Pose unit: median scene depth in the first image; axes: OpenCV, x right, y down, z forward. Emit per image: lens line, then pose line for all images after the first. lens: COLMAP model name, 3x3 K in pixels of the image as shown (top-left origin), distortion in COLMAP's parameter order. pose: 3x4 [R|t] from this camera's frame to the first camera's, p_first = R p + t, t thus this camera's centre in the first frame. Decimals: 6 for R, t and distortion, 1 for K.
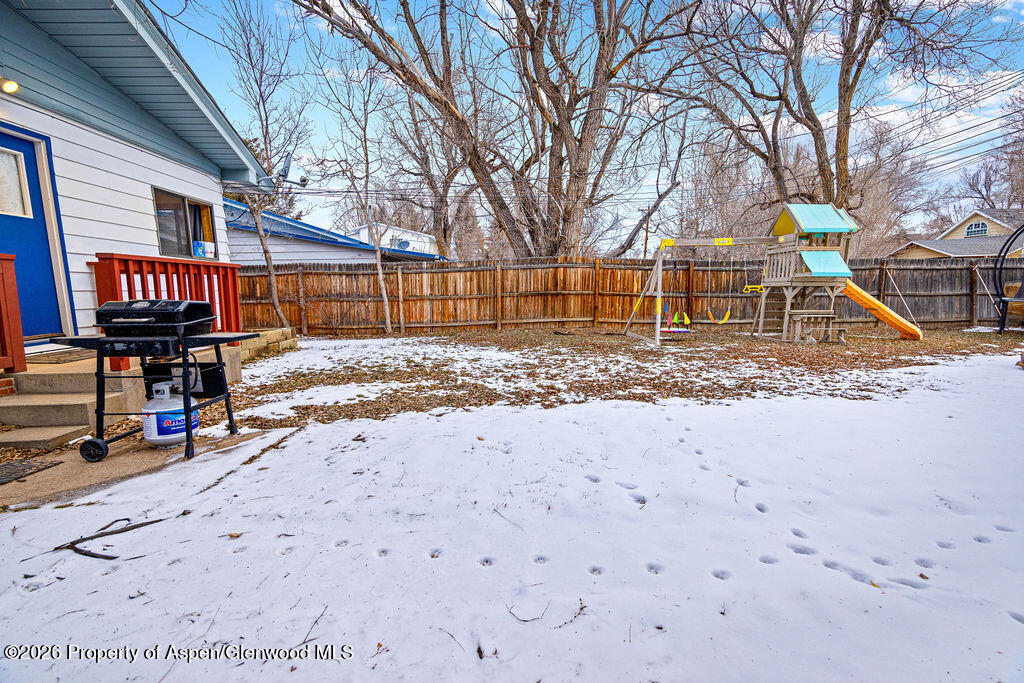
lens RADIAL K [[421.1, 0, 514.3], [0, 421.1, 375.9], [0, 0, 1]] dist [0.008424, -0.000135]
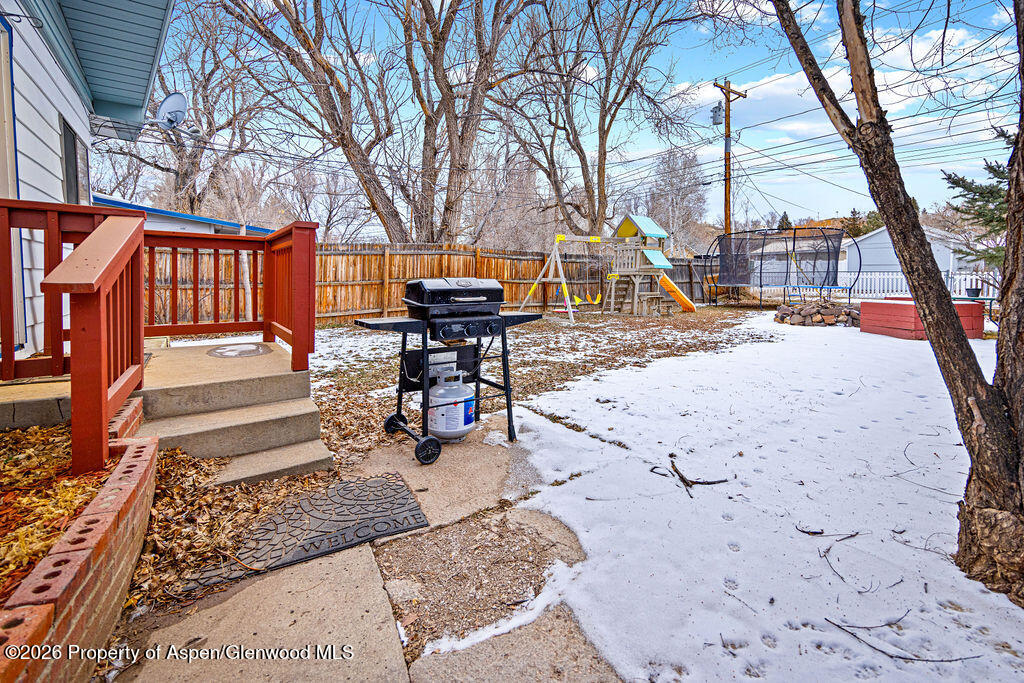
lens RADIAL K [[442.1, 0, 512.0], [0, 442.1, 341.5], [0, 0, 1]] dist [0.002396, 0.000678]
pose [[0.836632, -0.071220, 0.543116, -0.347925], [0.104200, 0.994099, -0.030154, 0.000114], [-0.537763, 0.081820, 0.839116, 0.036165]]
